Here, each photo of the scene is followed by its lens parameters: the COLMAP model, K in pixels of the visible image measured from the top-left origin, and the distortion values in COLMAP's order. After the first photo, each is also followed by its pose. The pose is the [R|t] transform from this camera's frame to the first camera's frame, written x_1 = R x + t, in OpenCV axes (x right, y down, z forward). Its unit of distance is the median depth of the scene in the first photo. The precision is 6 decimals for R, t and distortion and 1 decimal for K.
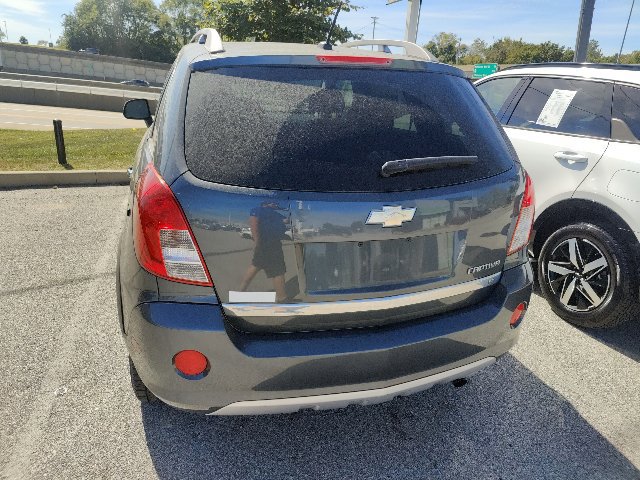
lens RADIAL K [[478.1, 0, 320.0], [0, 478.1, 240.0], [0, 0, 1]] dist [0.039947, -0.050433]
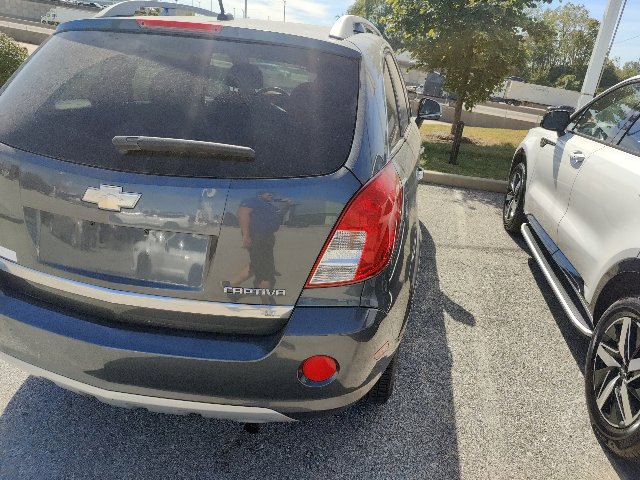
lens RADIAL K [[478.1, 0, 320.0], [0, 478.1, 240.0], [0, 0, 1]] dist [0.039947, -0.050433]
pose [[0.863310, 0.211938, -0.458015, 0.438070], [-0.214842, 0.975543, 0.046459, -0.047731], [0.456660, 0.058293, 0.887730, 0.197172]]
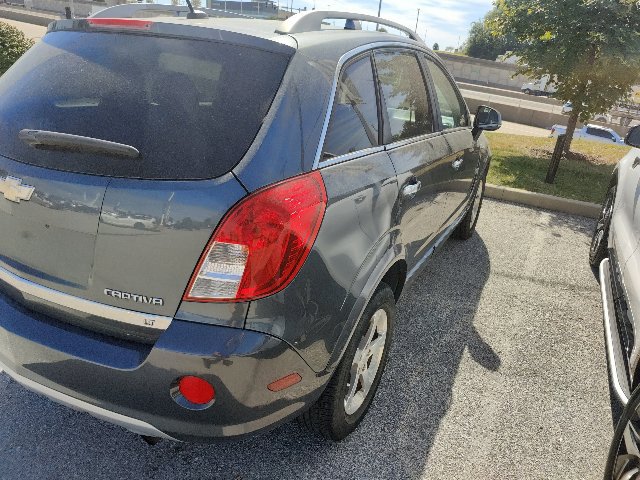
lens RADIAL K [[478.1, 0, 320.0], [0, 478.1, 240.0], [0, 0, 1]] dist [0.039947, -0.050433]
pose [[0.684402, 0.275711, -0.674965, 0.576267], [-0.287792, 0.952732, 0.097358, -0.103926], [0.669903, 0.127617, 0.731399, 0.359931]]
